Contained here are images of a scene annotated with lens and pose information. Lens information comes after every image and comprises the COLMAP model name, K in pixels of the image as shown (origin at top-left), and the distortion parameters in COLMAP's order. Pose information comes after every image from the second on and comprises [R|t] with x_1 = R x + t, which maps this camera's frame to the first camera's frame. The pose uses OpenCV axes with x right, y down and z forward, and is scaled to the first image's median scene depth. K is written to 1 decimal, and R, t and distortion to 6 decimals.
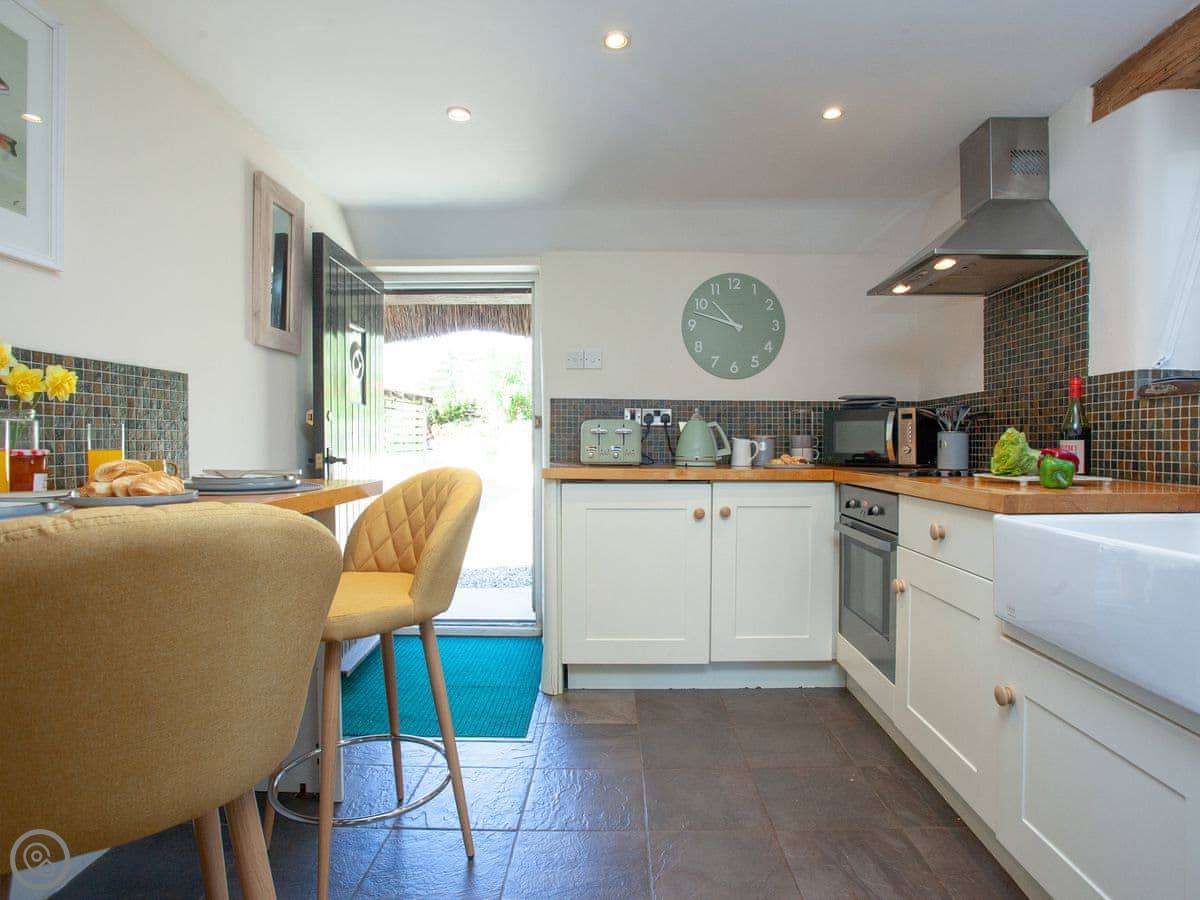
lens RADIAL K [[716.7, 0, 602.3], [0, 716.7, 464.3], [0, 0, 1]] dist [-0.084834, 0.039636]
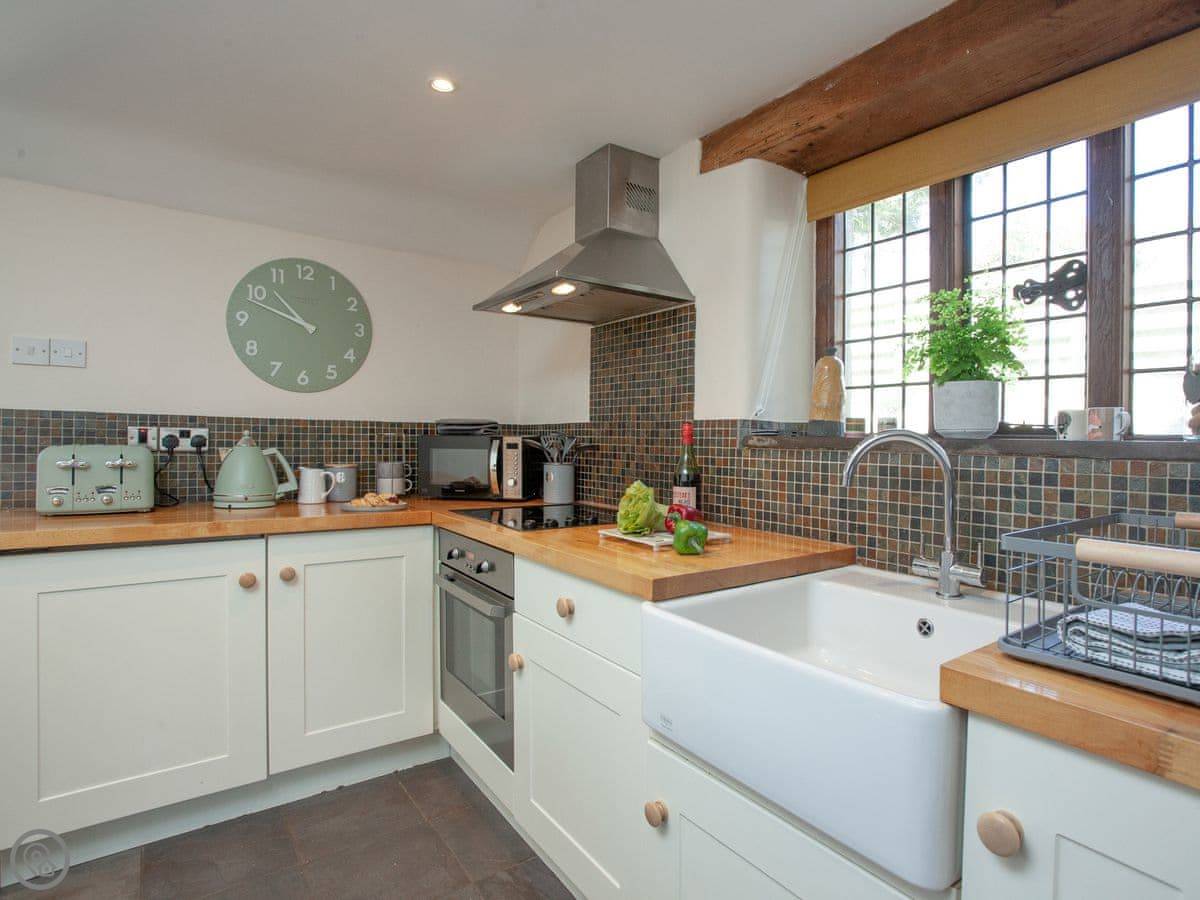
lens RADIAL K [[676.2, 0, 699.4], [0, 676.2, 444.8], [0, 0, 1]] dist [-0.073879, 0.026493]
pose [[0.756315, 0.007040, 0.654170, 0.046401], [0.003044, 0.999893, -0.014280, -0.059267], [-0.654201, 0.012791, 0.756213, 0.191279]]
